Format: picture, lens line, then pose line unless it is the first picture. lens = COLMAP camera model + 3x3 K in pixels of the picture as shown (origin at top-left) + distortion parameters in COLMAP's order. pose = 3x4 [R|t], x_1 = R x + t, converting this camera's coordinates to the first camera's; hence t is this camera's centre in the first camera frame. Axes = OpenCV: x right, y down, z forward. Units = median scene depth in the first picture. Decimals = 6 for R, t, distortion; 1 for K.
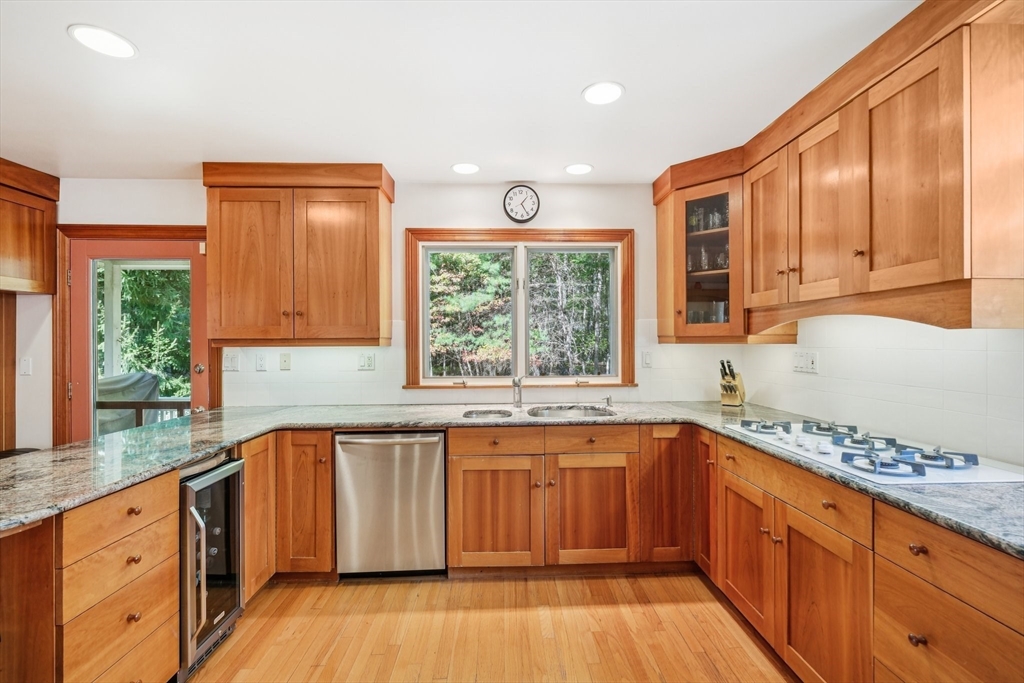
lens RADIAL K [[451.2, 0, 514.6], [0, 451.2, 342.1], [0, 0, 1]] dist [-0.004021, -0.000363]
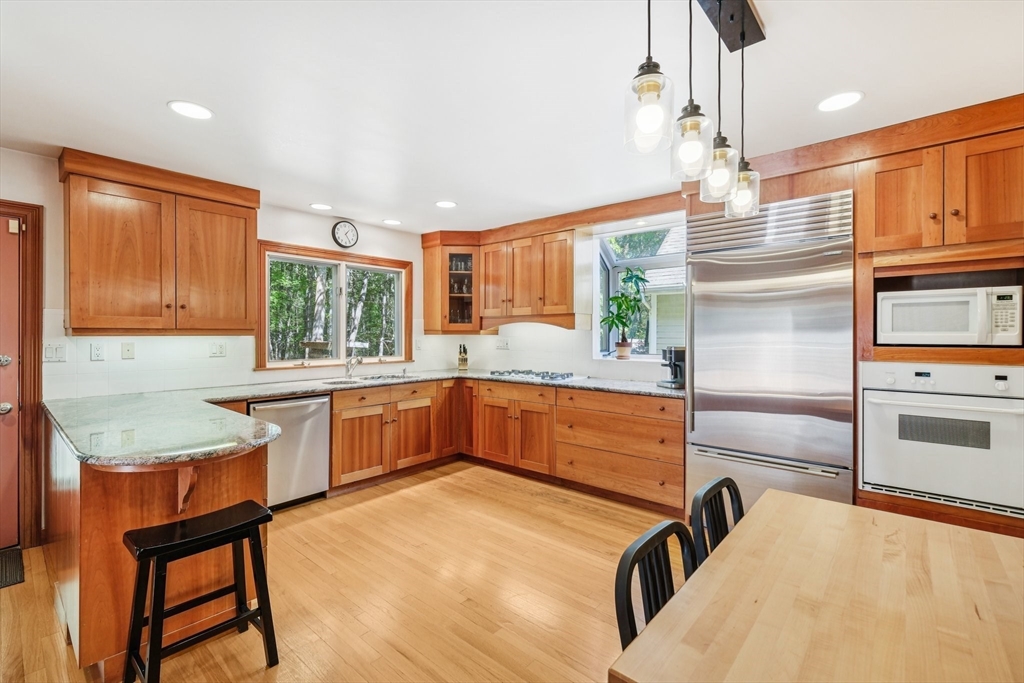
lens RADIAL K [[451.2, 0, 515.4], [0, 451.2, 340.0], [0, 0, 1]] dist [-0.004021, -0.000363]
pose [[0.678447, -0.004571, 0.734635, -0.805073], [-0.003723, 0.999946, 0.009660, 0.006803], [-0.734640, -0.009288, 0.678394, -0.416071]]
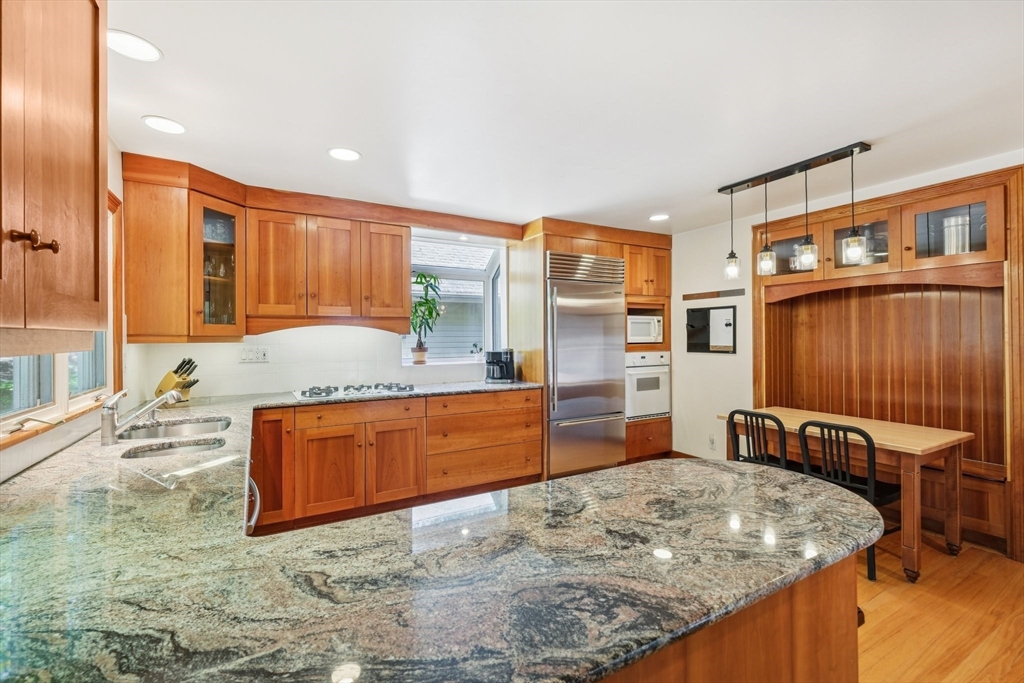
lens RADIAL K [[451.2, 0, 512.5], [0, 451.2, 336.0], [0, 0, 1]] dist [-0.004021, -0.000363]
pose [[-0.462595, 0.011359, 0.886497, -0.967618], [0.009150, 0.999926, -0.008038, 0.004189], [-0.886522, 0.004393, -0.462665, 0.936227]]
